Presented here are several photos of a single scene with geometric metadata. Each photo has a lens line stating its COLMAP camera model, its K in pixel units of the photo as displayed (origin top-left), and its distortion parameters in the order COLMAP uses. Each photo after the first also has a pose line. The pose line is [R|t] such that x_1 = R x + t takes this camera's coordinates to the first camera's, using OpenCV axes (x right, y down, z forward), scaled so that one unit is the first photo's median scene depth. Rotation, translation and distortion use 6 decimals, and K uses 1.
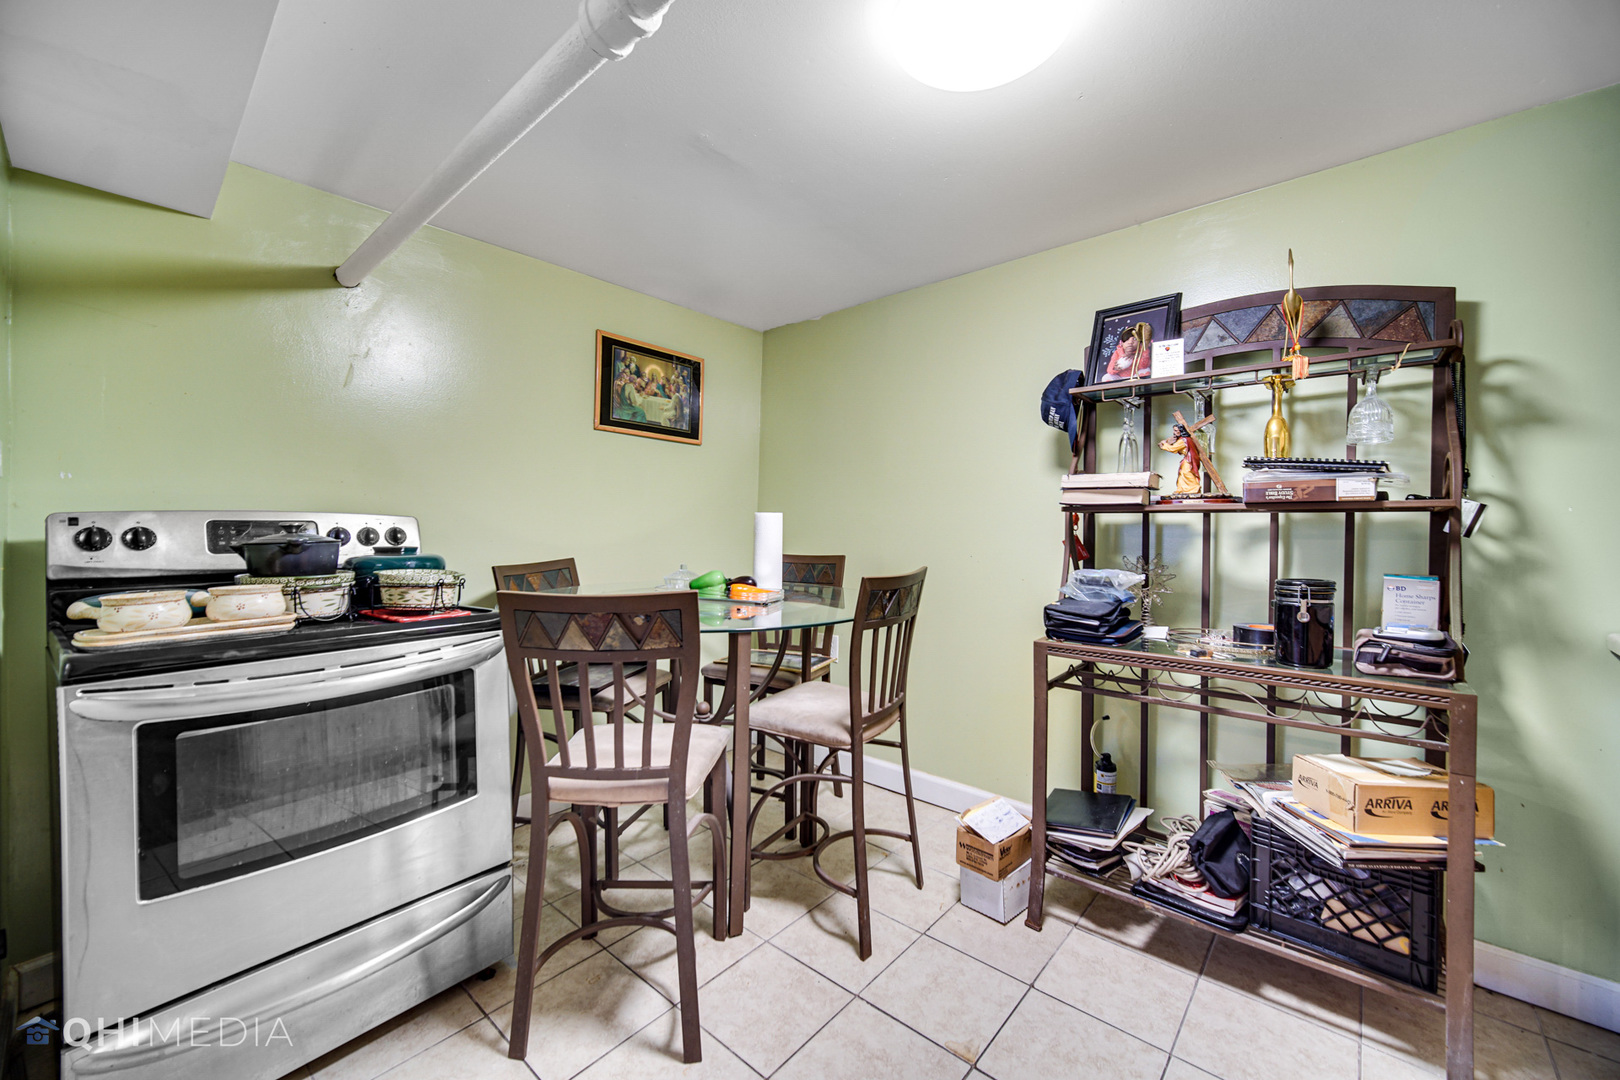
lens RADIAL K [[641.4, 0, 818.8], [0, 641.4, 533.7], [0, 0, 1]] dist [-0.003055, -0.000285]
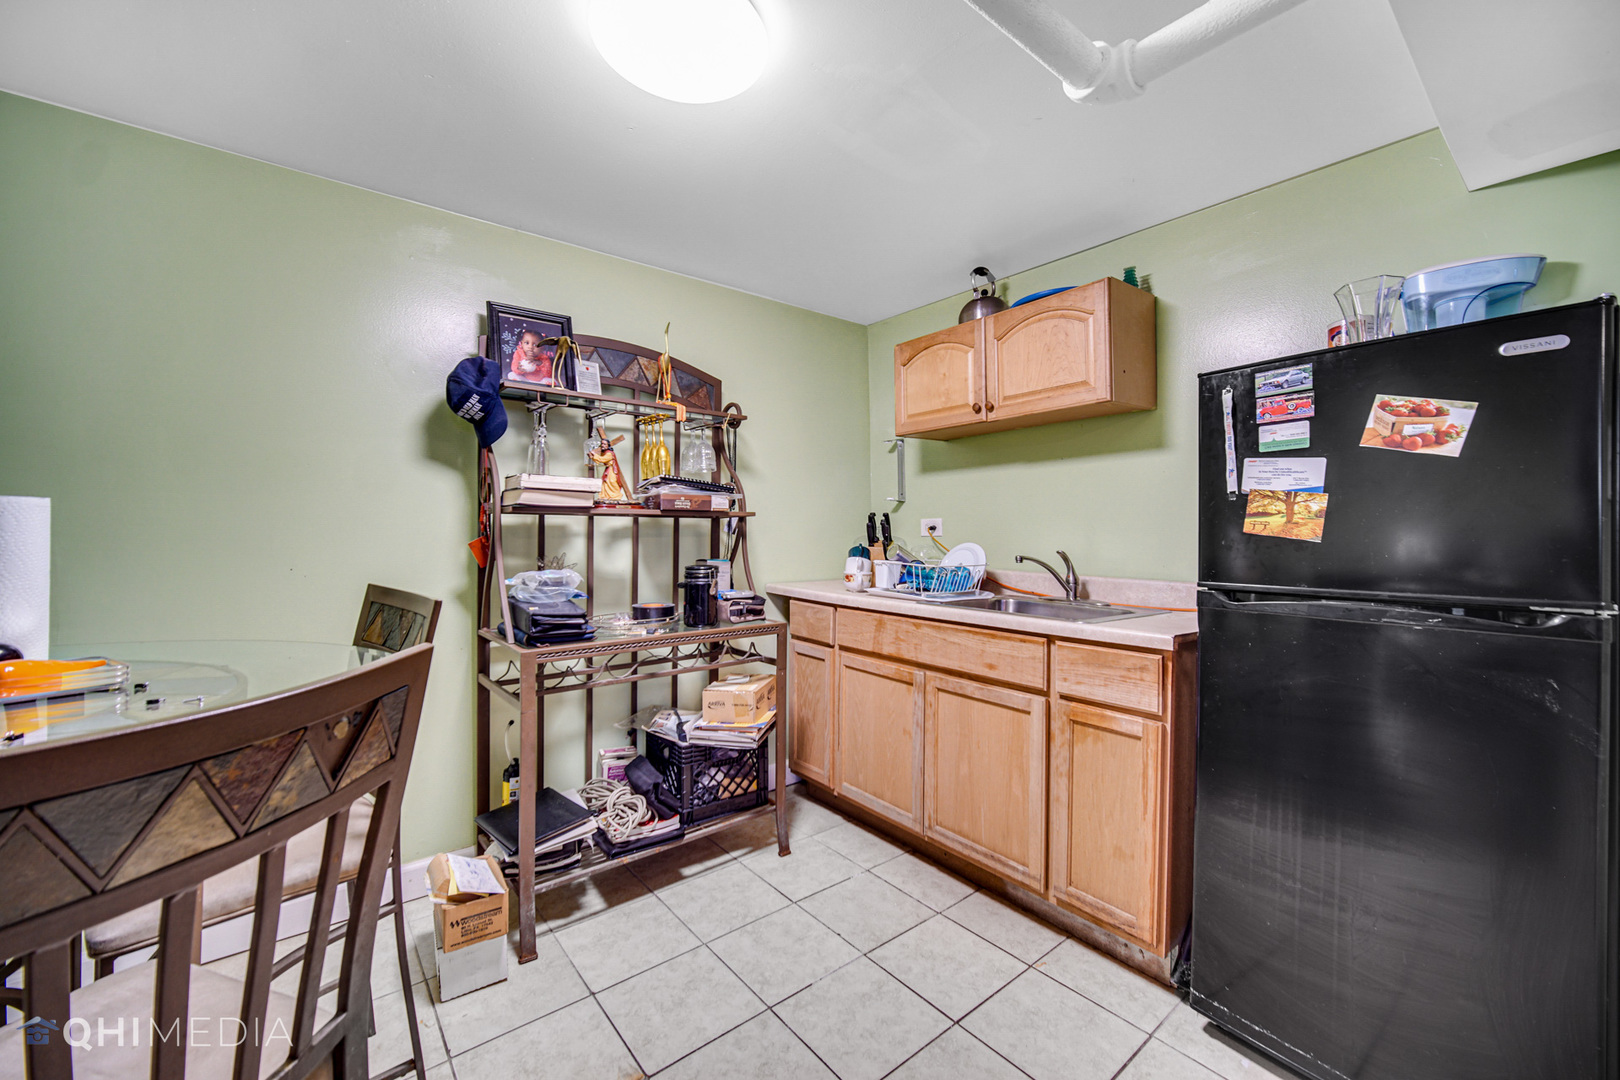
lens RADIAL K [[641.4, 0, 818.8], [0, 641.4, 533.7], [0, 0, 1]] dist [-0.003055, -0.000285]
pose [[0.167653, -0.008901, 0.985806, -0.549331], [0.007833, 0.999940, 0.007697, -0.007160], [-0.985815, 0.006431, 0.167713, 0.465524]]
